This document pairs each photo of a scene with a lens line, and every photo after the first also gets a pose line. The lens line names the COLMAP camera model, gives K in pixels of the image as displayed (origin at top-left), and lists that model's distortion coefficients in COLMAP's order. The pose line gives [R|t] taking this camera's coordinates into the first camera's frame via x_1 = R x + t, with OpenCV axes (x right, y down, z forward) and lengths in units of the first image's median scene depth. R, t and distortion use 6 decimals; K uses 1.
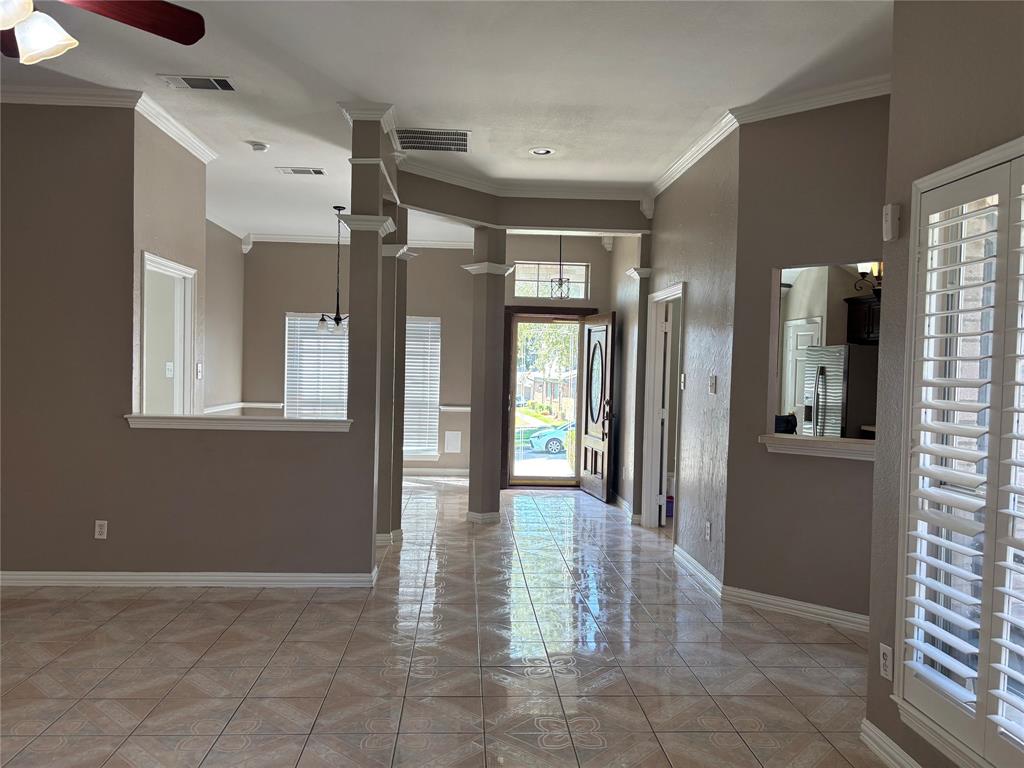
lens RADIAL K [[781.2, 0, 517.0], [0, 781.2, 395.8], [0, 0, 1]] dist [0.014156, -0.008175]
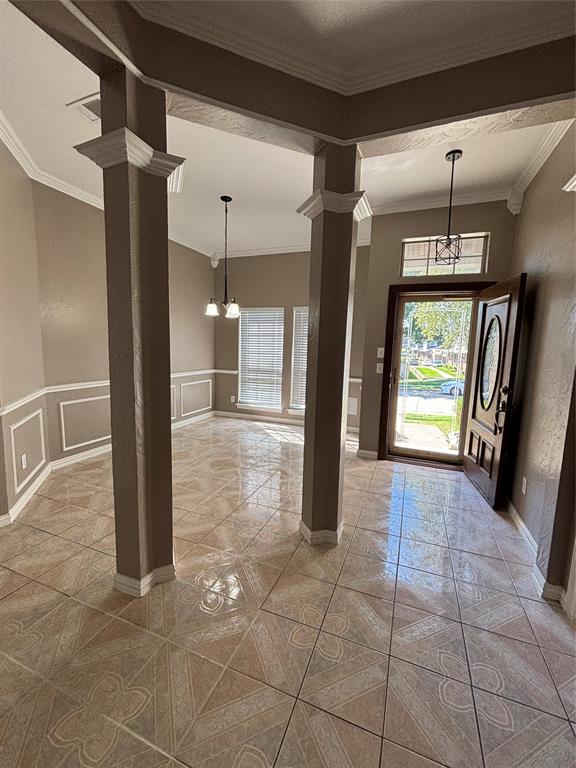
lens RADIAL K [[317.2, 0, 290.7], [0, 317.2, 382.6], [0, 0, 1]] dist [-0.001735, -0.000354]
pose [[0.902825, 0.051736, -0.426885, 0.055913], [-0.019569, 0.996651, 0.079402, -0.021200], [0.429564, -0.063332, 0.900813, 0.620869]]
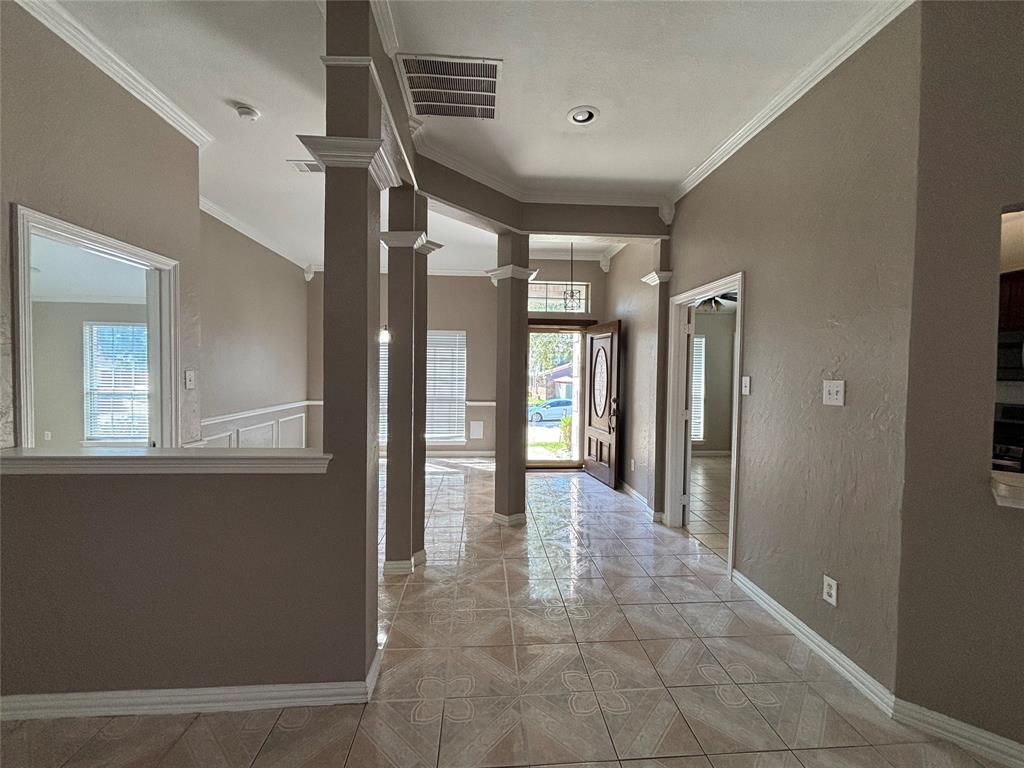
lens RADIAL K [[422.9, 0, 513.3], [0, 422.9, 380.9], [0, 0, 1]] dist [-0.001735, -0.000354]
pose [[0.999867, -0.011908, 0.011131, -0.037605], [0.012006, 0.999890, -0.008720, -0.016344], [-0.011026, 0.008853, 0.999900, 0.396388]]
